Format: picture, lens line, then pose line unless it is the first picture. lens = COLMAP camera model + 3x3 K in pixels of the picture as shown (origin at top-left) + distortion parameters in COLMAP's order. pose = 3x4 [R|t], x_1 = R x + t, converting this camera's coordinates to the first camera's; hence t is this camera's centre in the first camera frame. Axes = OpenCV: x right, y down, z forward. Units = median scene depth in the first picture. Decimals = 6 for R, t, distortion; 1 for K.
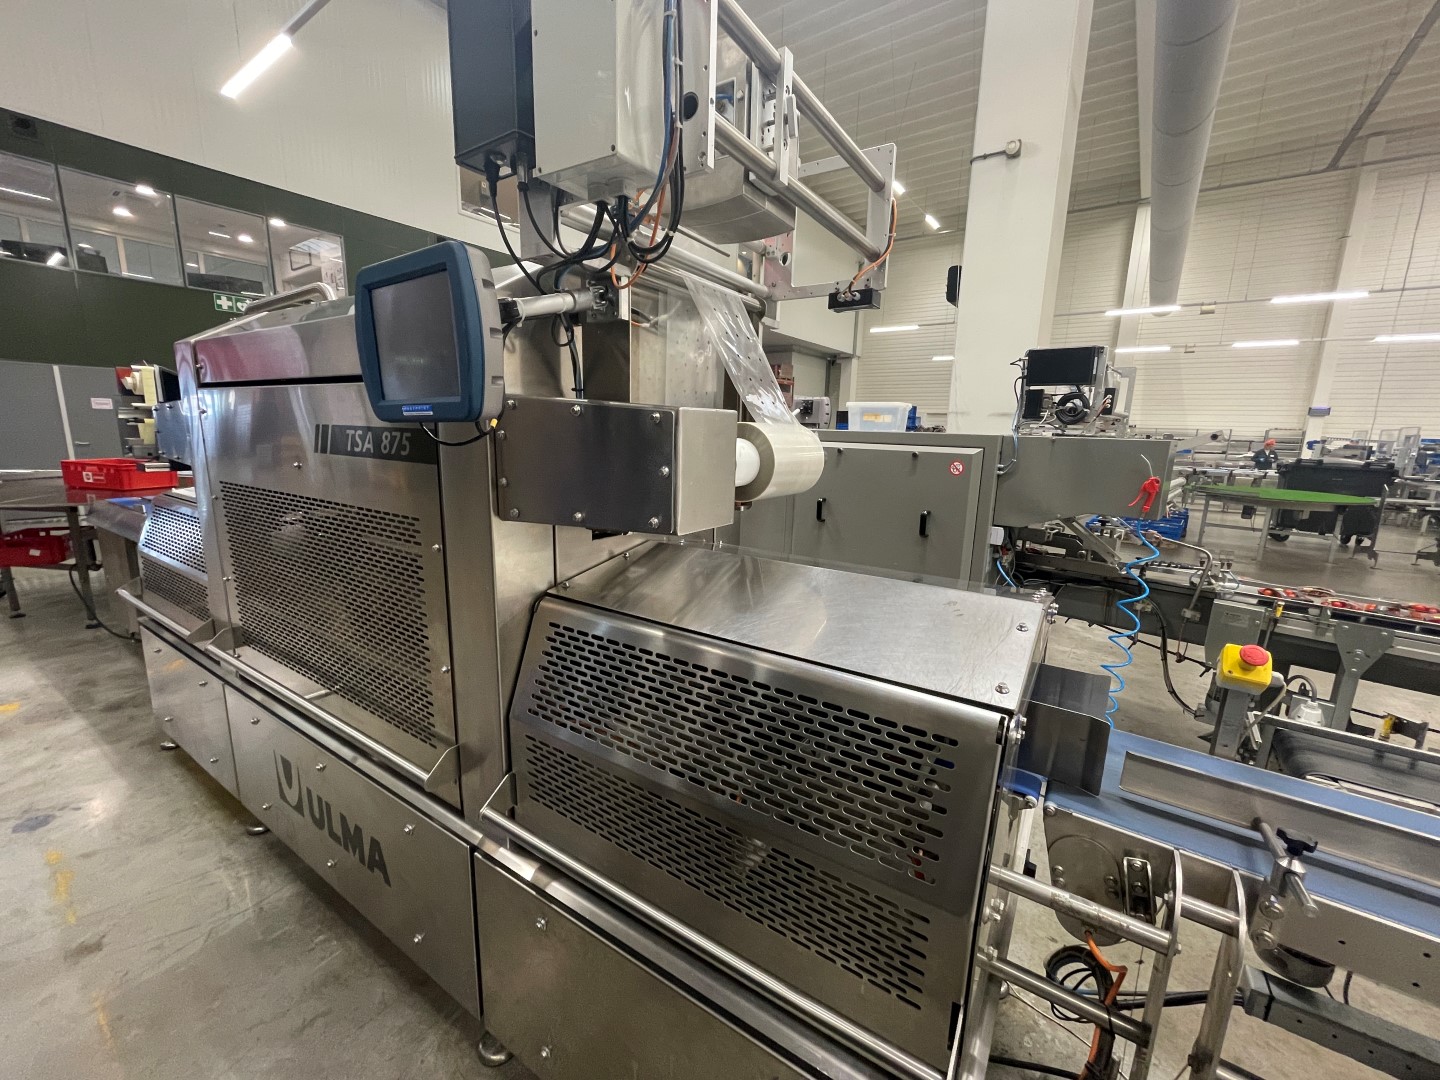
lens RADIAL K [[581.0, 0, 722.8], [0, 581.0, 539.1], [0, 0, 1]] dist [-0.002302, 0.000156]
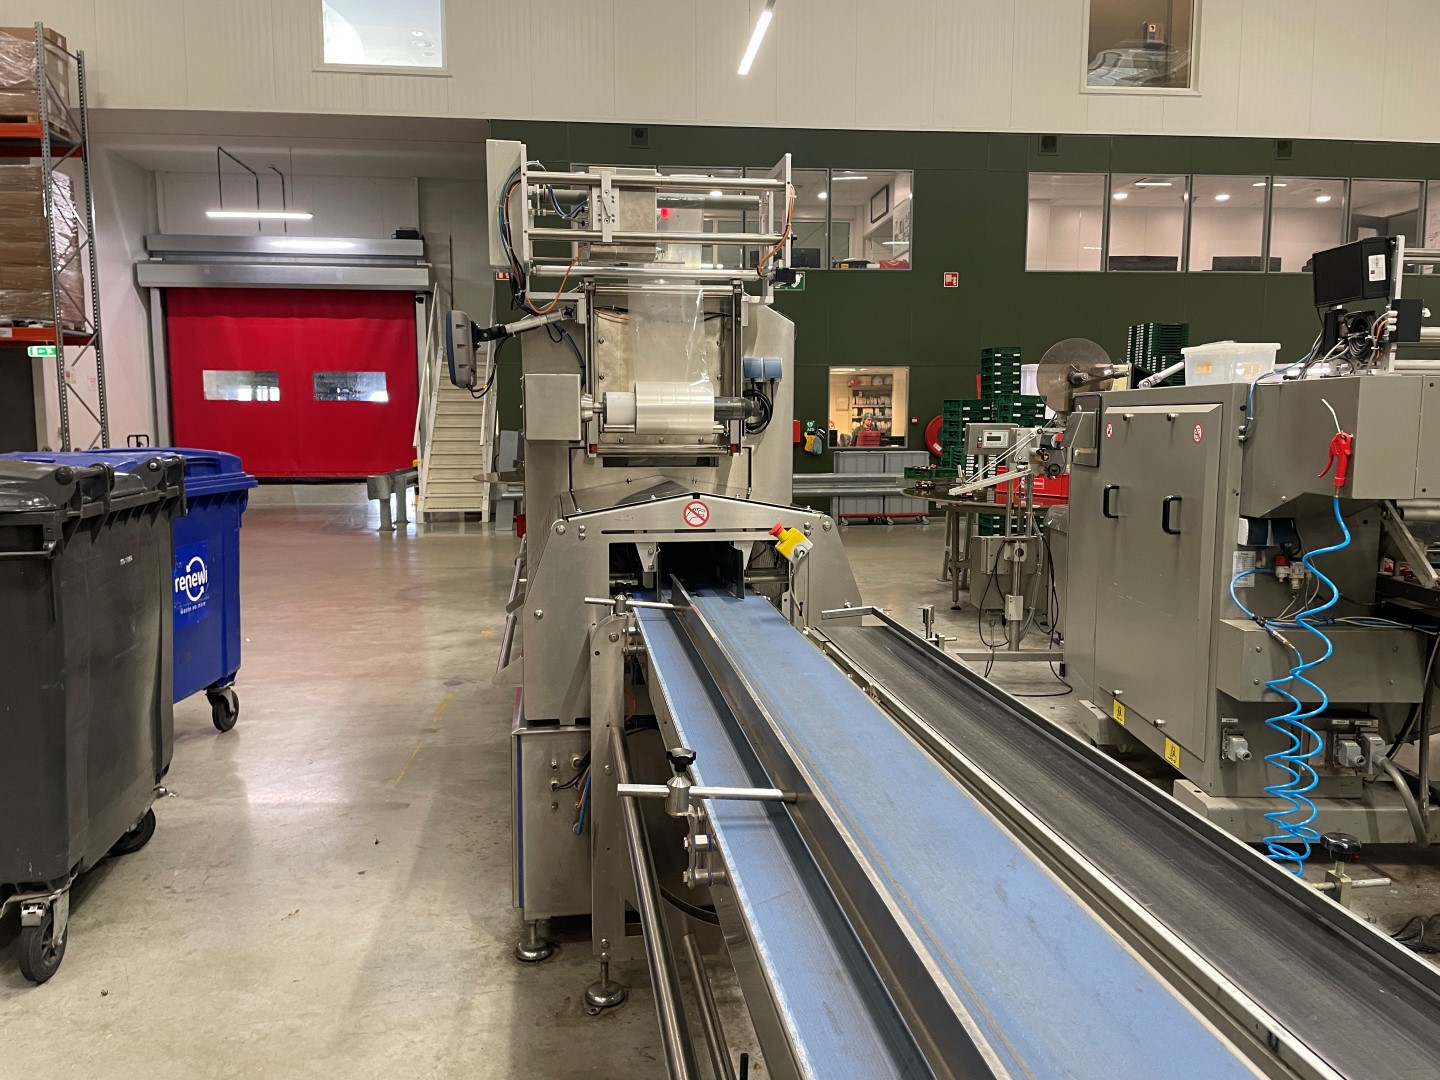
lens RADIAL K [[1087.0, 0, 711.3], [0, 1087.0, 543.2], [0, 0, 1]] dist [0.100508, -0.134442]
pose [[0.662458, 0.057547, -0.746885, 0.592248], [-0.122623, 0.991926, -0.032335, 0.072553], [0.738994, 0.113006, 0.664167, -0.176558]]
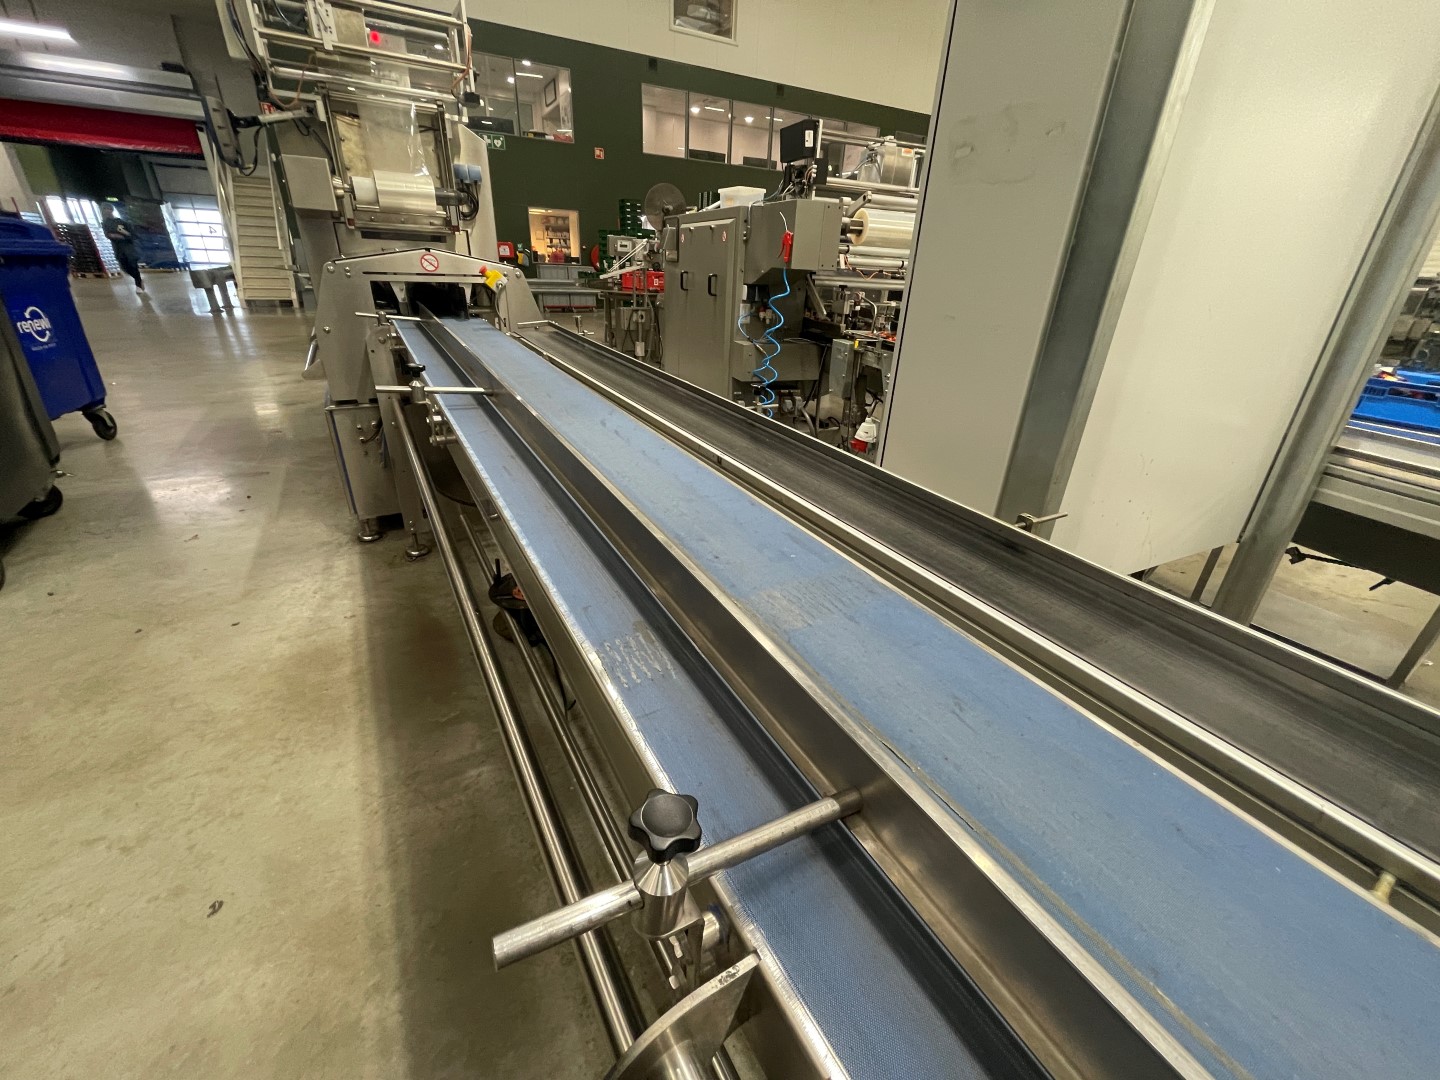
lens RADIAL K [[581.0, 0, 722.8], [0, 581.0, 539.1], [0, 0, 1]] dist [-0.002302, 0.000156]
pose [[0.896886, 0.201577, -0.393653, 0.613324], [-0.102050, 0.960396, 0.259279, 0.112906], [0.430327, -0.192372, 0.881936, -0.166808]]
